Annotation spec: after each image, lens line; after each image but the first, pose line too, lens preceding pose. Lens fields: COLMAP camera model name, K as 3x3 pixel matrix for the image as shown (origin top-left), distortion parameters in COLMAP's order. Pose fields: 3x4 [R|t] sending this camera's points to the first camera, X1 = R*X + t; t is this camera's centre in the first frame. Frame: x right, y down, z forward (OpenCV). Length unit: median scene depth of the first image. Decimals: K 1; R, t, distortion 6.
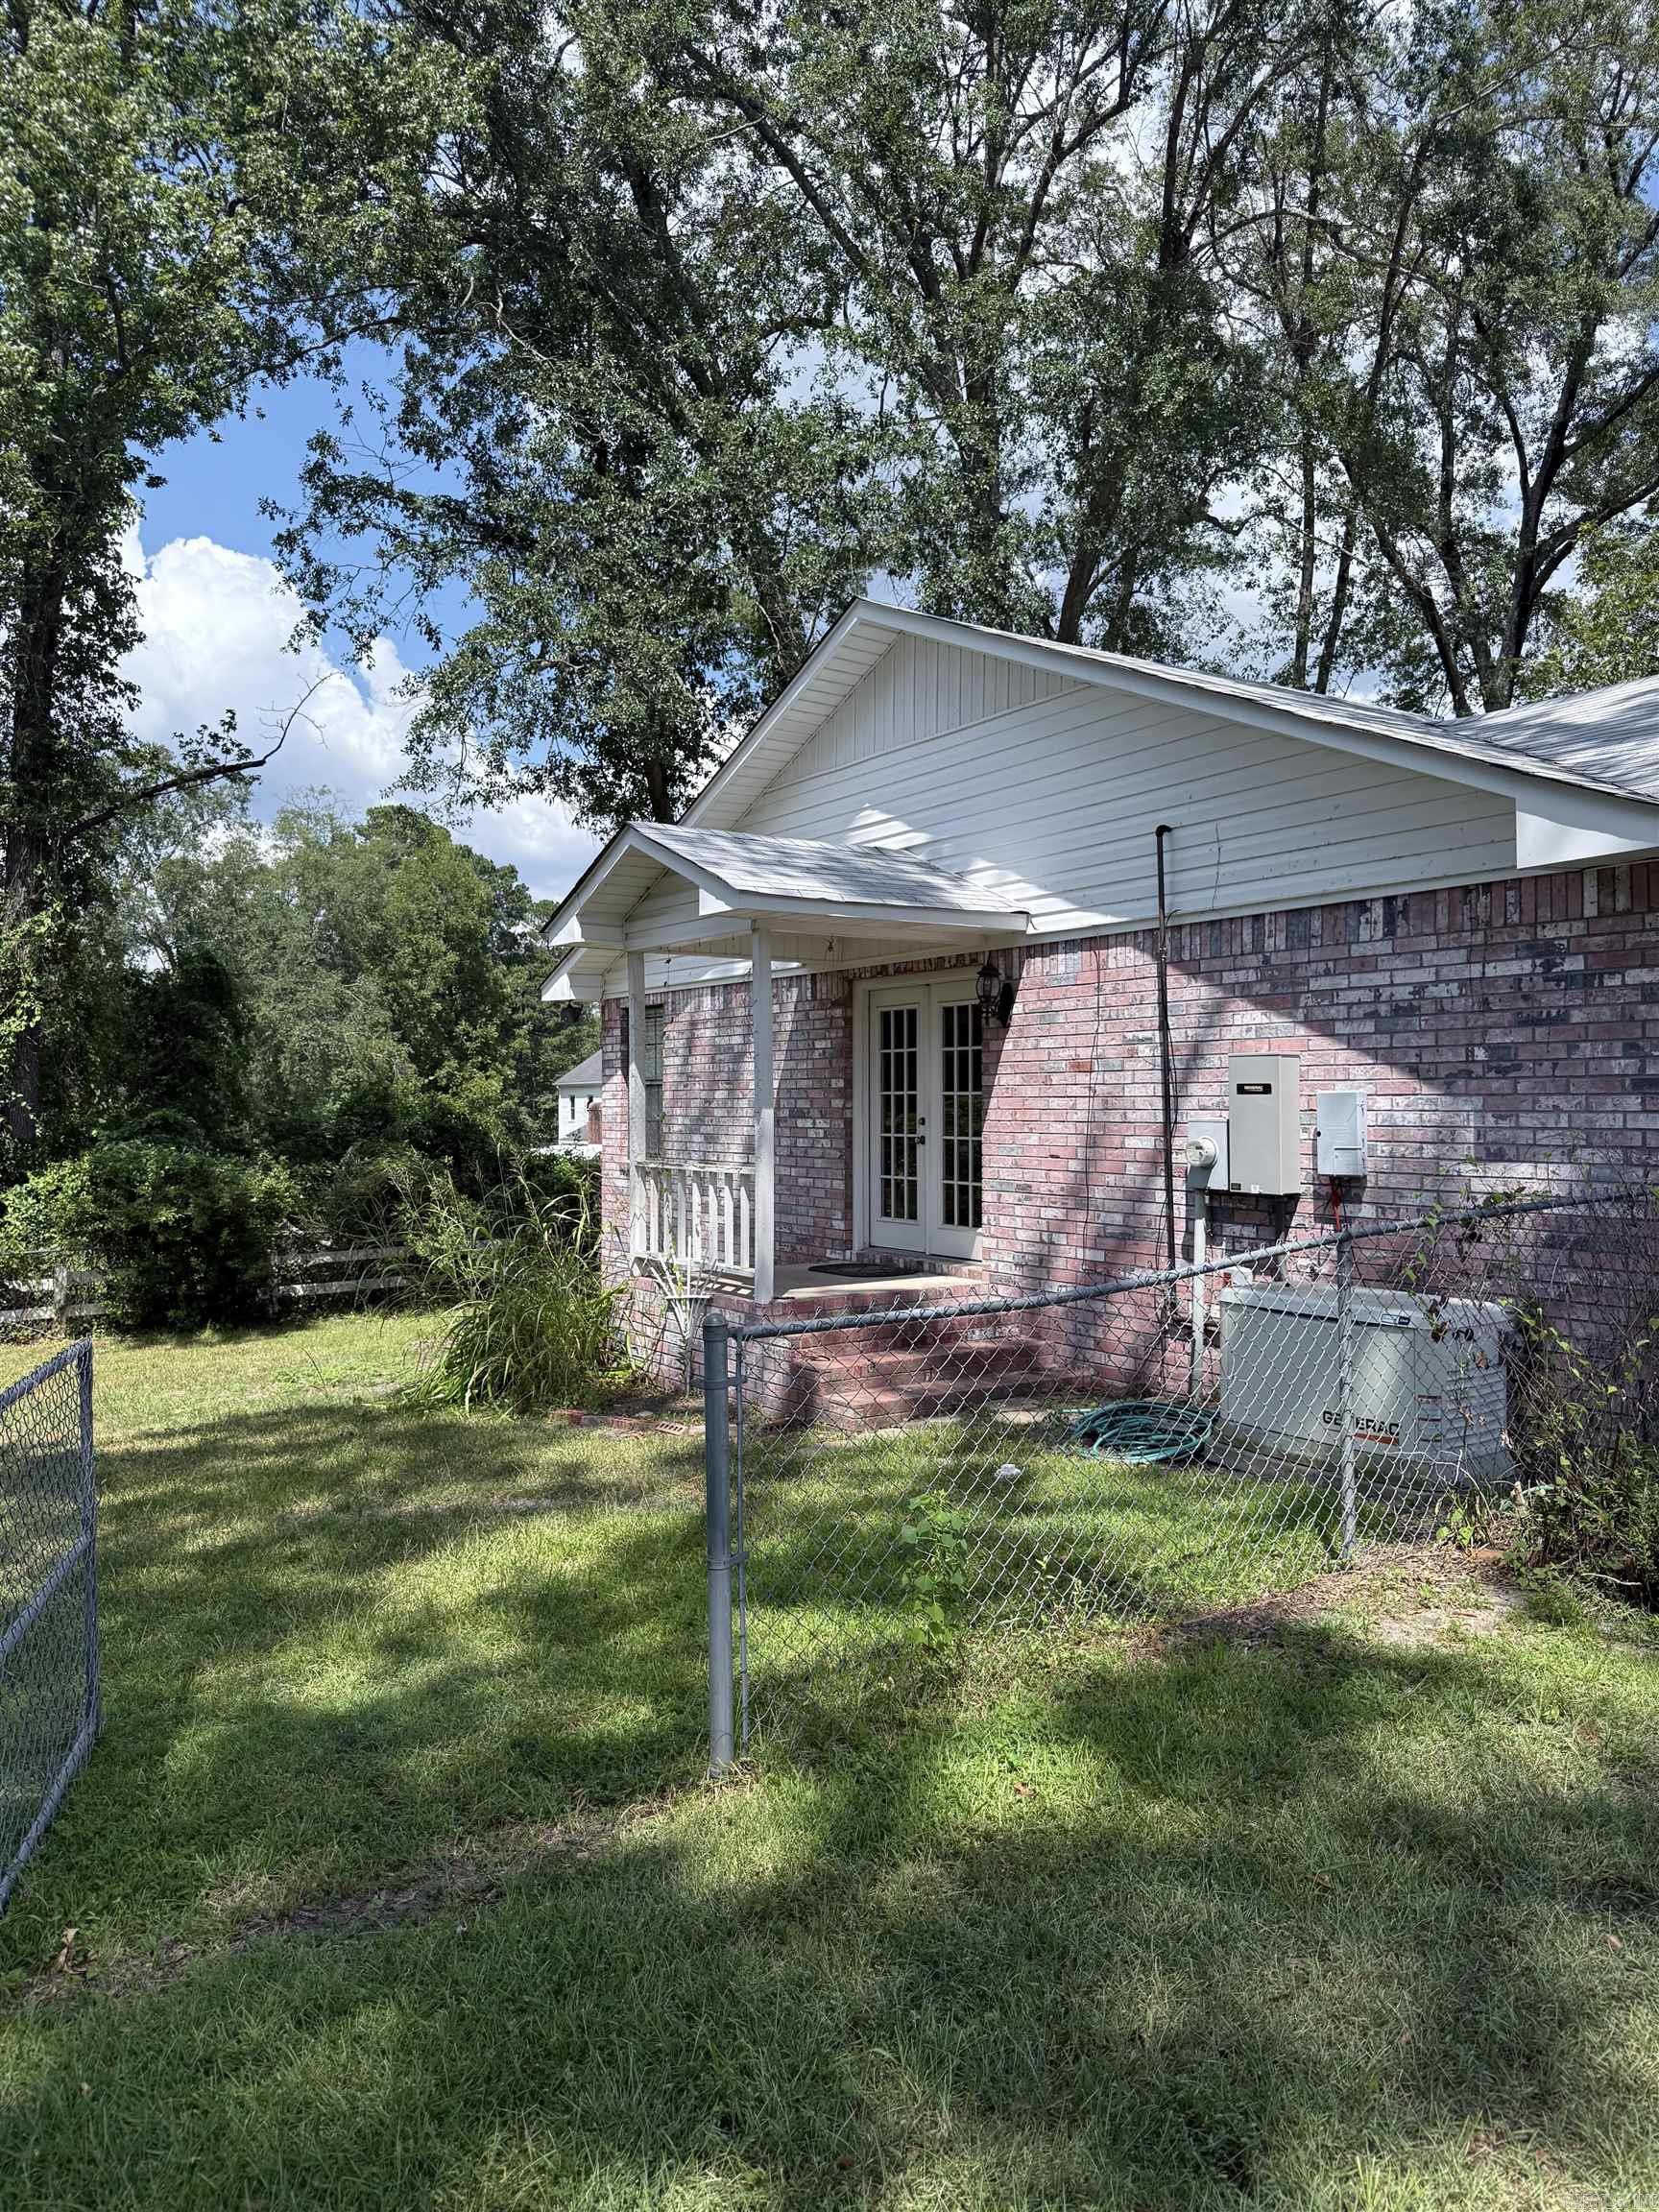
lens RADIAL K [[1556.5, 0, 829.8], [0, 1556.5, 1101.6], [0, 0, 1]] dist [-0.007342, -0.016972]
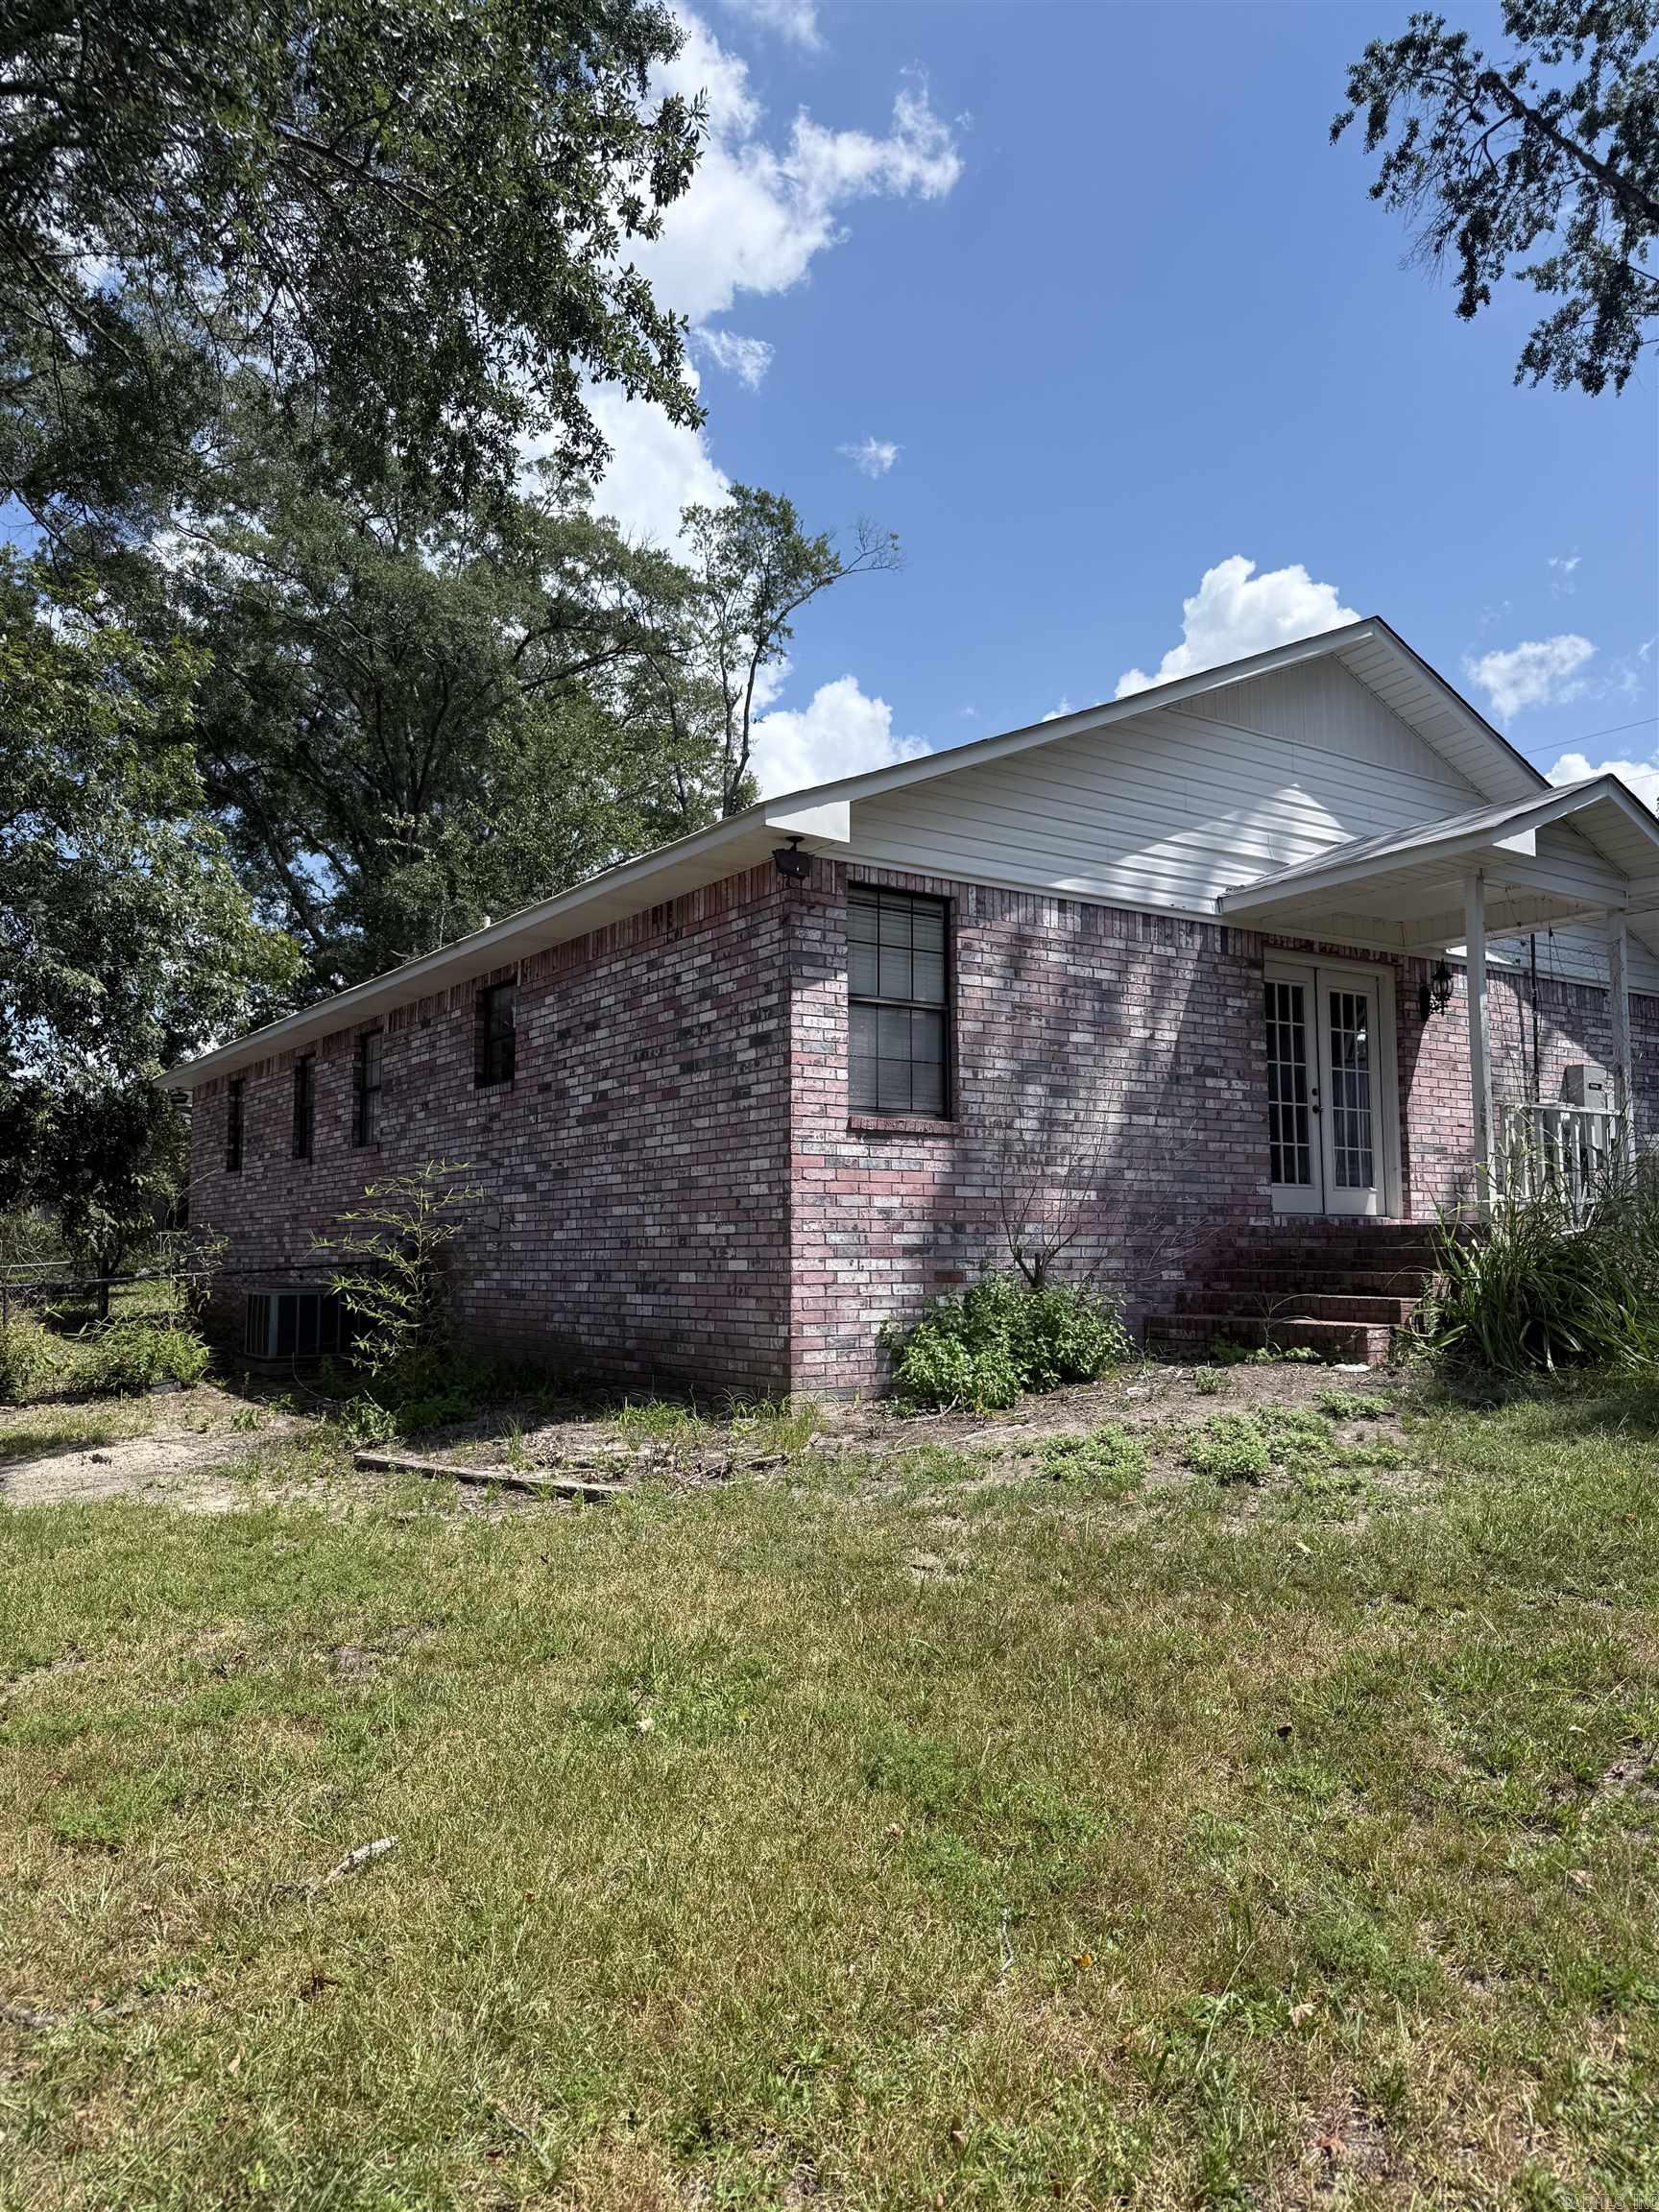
lens RADIAL K [[1556.5, 0, 829.6], [0, 1556.5, 1112.6], [0, 0, 1]] dist [-0.007342, -0.016972]
pose [[0.016053, 0.100425, 0.994815, -1.009259], [0.004909, 0.994923, -0.100515, 0.132535], [-0.999859, 0.006497, 0.015479, 1.313076]]
